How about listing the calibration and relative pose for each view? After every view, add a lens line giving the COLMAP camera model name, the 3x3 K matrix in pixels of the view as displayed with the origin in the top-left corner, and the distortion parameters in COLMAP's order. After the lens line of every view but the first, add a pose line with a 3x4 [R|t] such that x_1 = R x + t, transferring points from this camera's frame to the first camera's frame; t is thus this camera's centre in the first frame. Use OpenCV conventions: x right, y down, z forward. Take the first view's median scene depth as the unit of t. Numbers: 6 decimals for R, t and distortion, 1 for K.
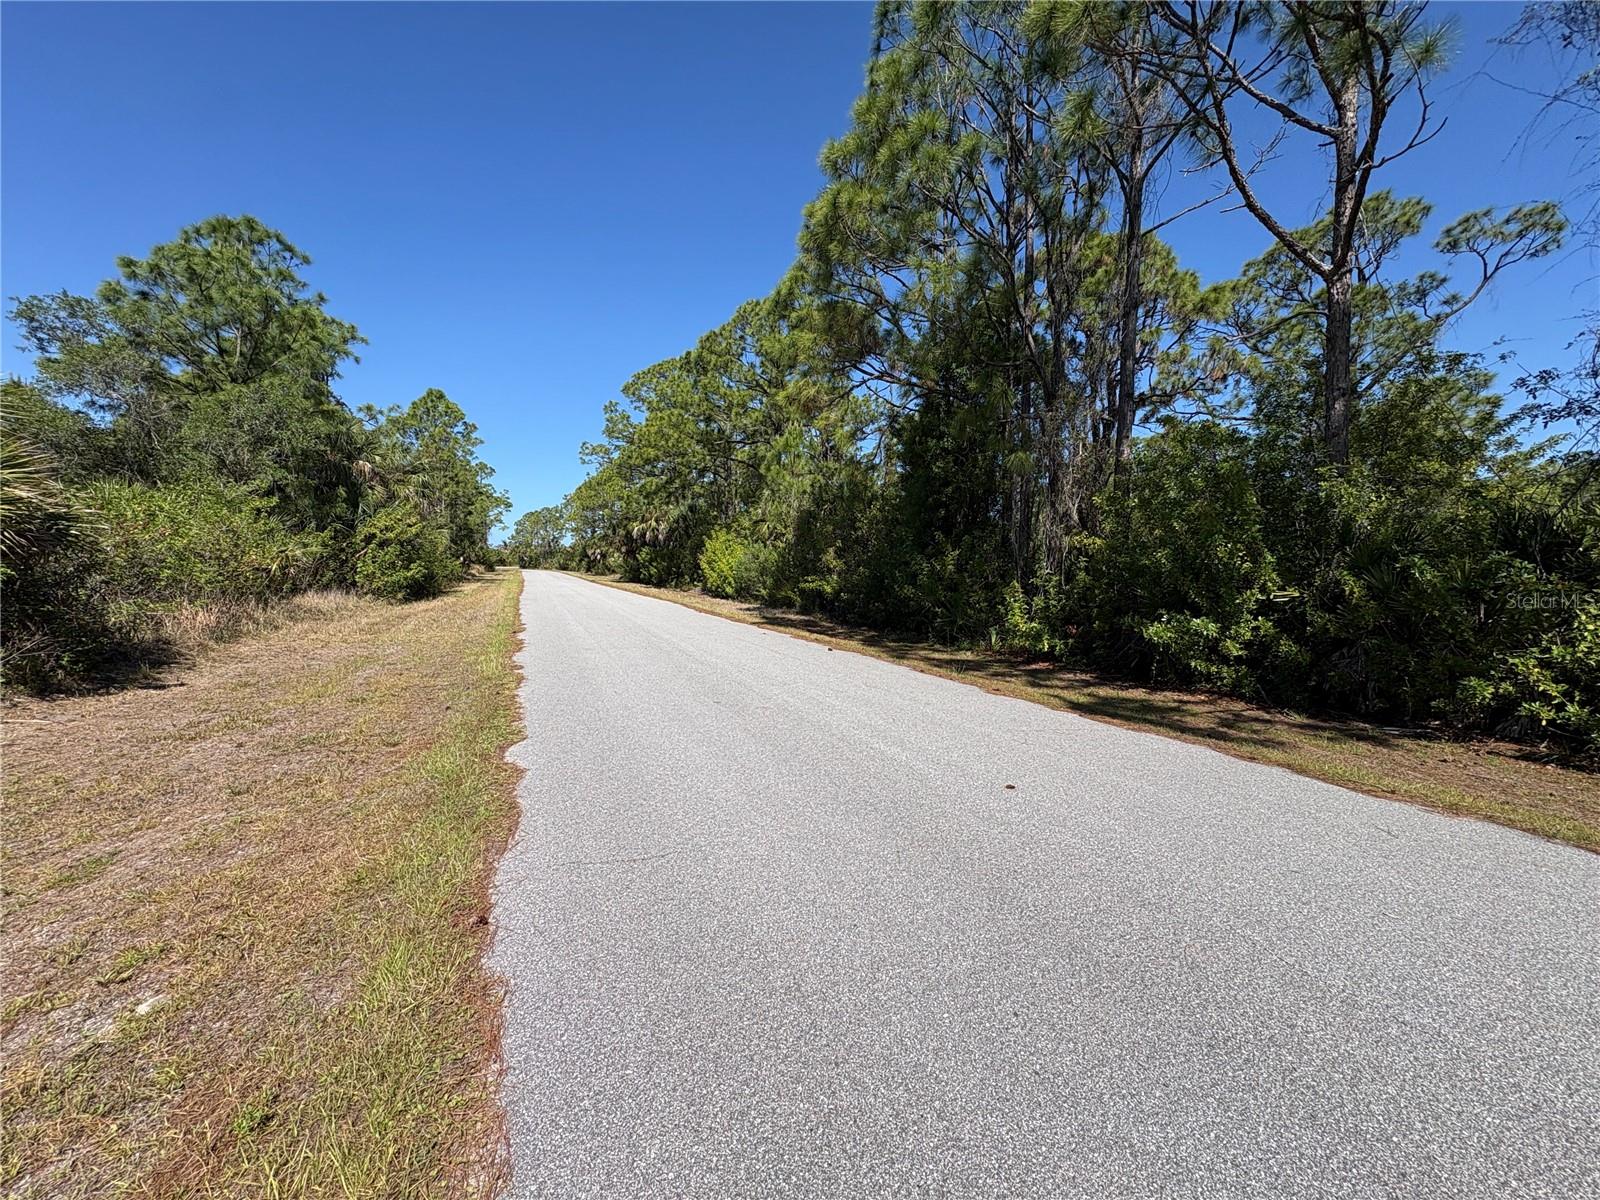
lens RADIAL K [[635.3, 0, 793.0], [0, 635.3, 598.8], [0, 0, 1]] dist [0.000062, -0.000099]
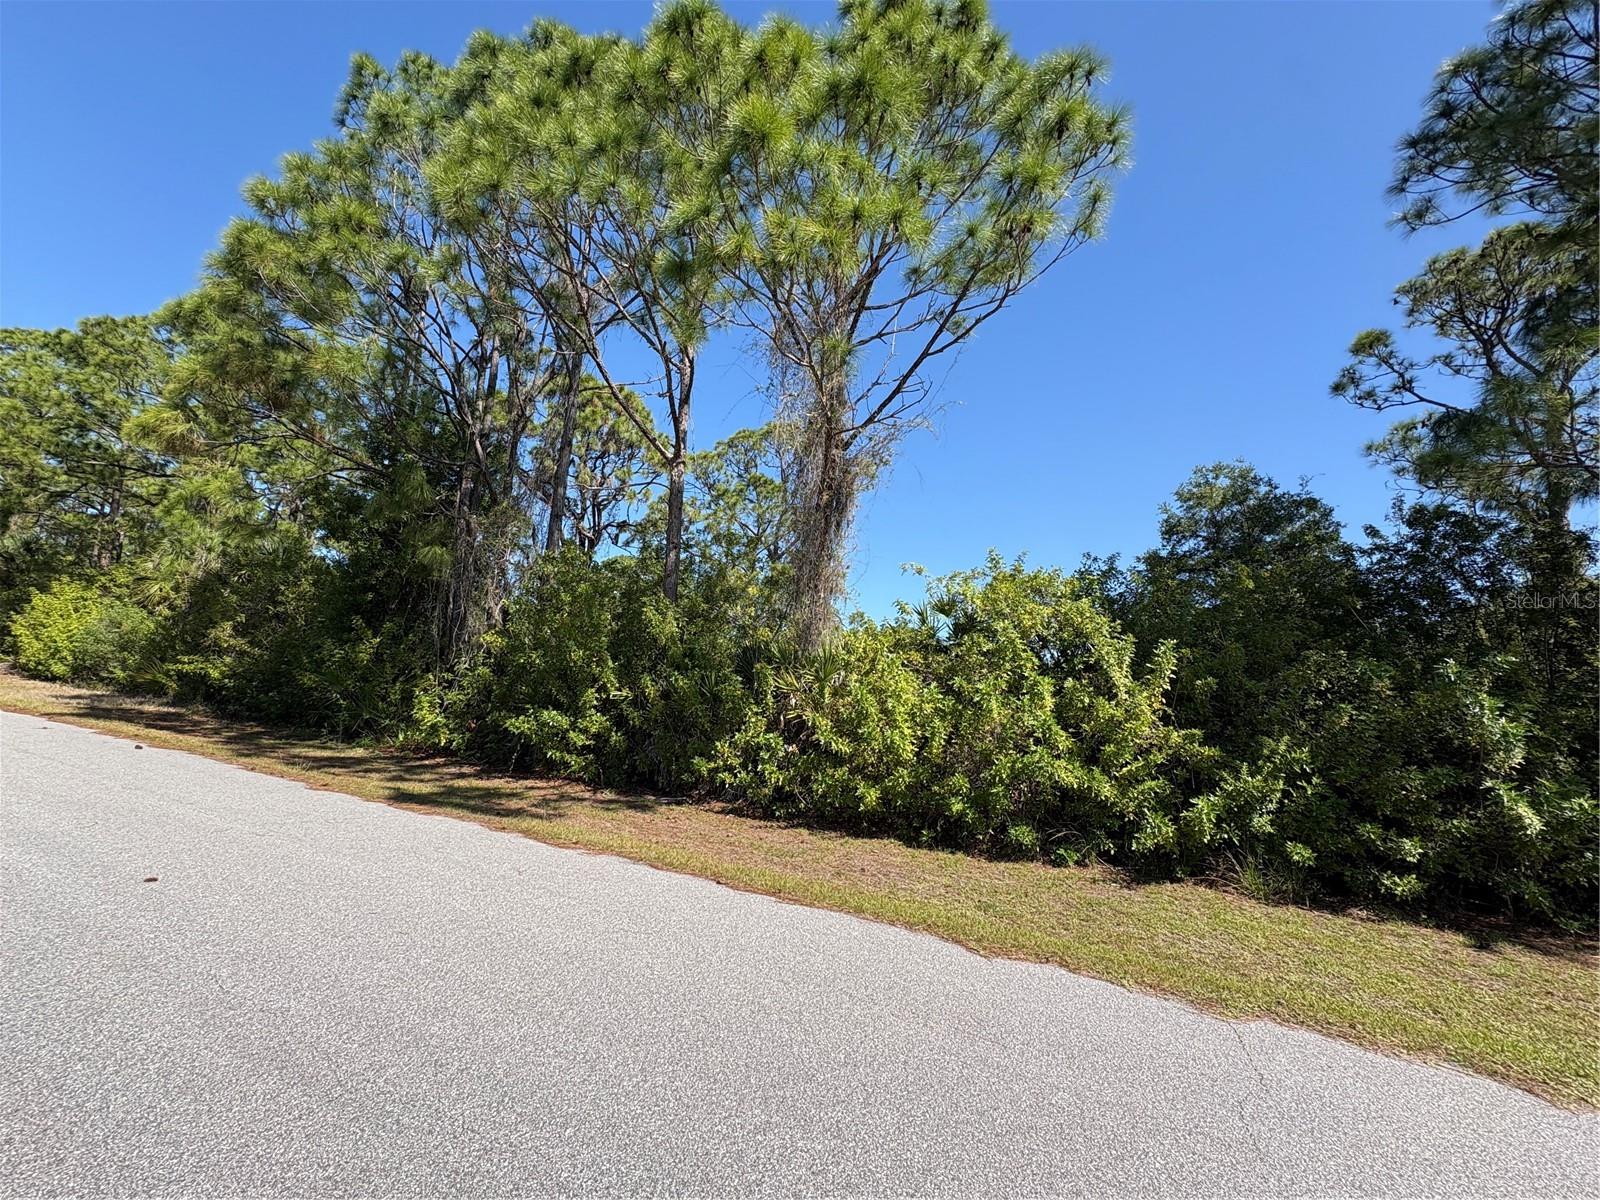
lens RADIAL K [[637.5, 0, 800.0], [0, 637.5, 600.0], [0, 0, 1]] dist [0.002514, -0.000069]
pose [[0.760894, 0.134554, 0.634772, 0.201716], [-0.033460, 0.985099, -0.168705, 0.009365], [-0.648013, 0.107127, 0.754058, -0.174165]]
